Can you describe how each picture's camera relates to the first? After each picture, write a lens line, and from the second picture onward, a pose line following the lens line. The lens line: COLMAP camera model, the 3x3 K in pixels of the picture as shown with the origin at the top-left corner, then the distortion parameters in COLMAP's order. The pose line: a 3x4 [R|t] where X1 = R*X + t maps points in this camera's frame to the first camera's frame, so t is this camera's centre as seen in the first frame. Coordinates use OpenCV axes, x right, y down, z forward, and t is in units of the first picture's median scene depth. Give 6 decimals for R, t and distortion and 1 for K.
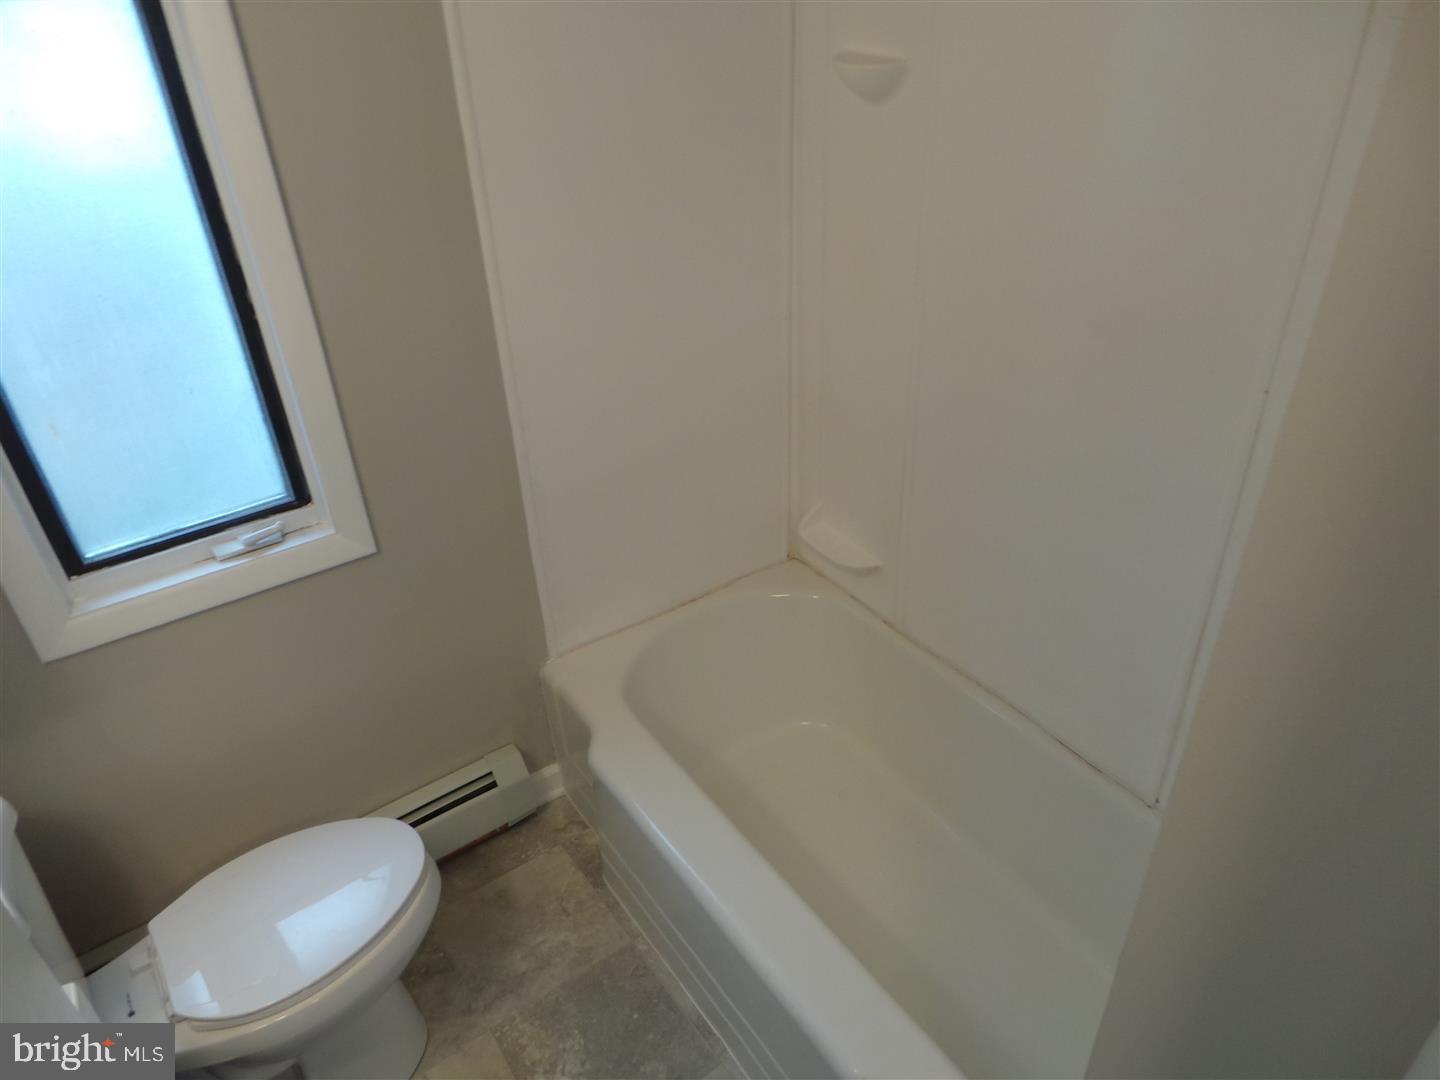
lens RADIAL K [[990.3, 0, 722.2], [0, 990.3, 540.5], [0, 0, 1]] dist [-0.005644, -0.001584]
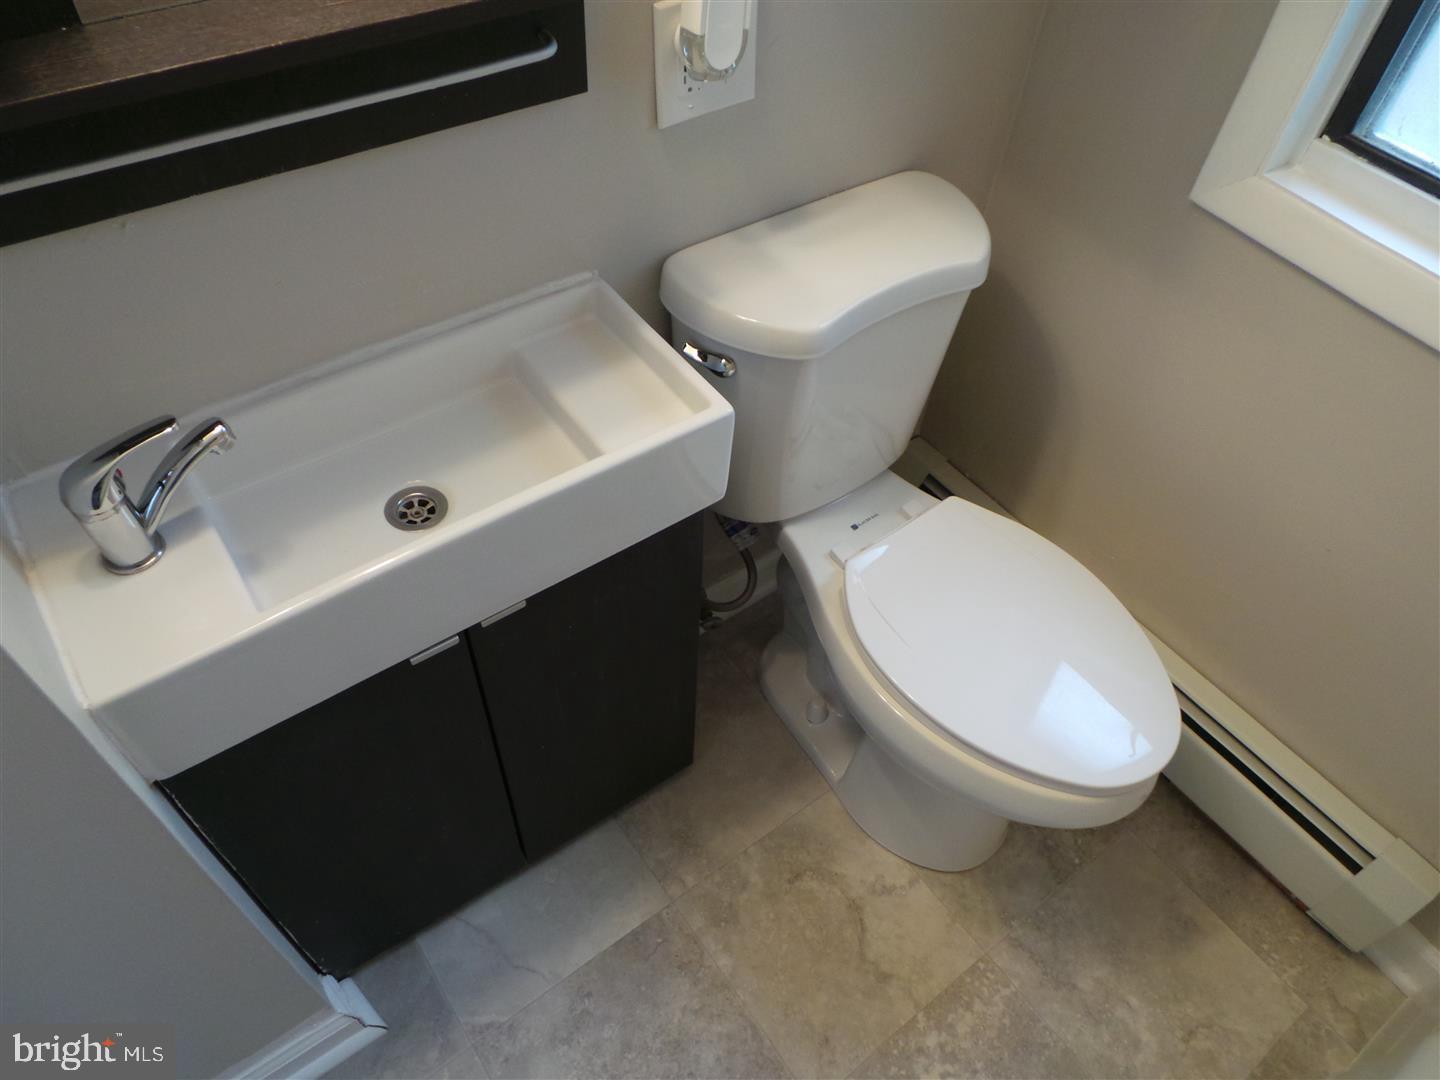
lens RADIAL K [[990.3, 0, 719.6], [0, 990.3, 542.3], [0, 0, 1]] dist [-0.005644, -0.001584]
pose [[0.021581, 0.801356, -0.597798, -0.042125], [-0.587142, 0.494121, 0.641178, -0.011693], [0.809196, 0.337155, 0.481174, 0.362645]]
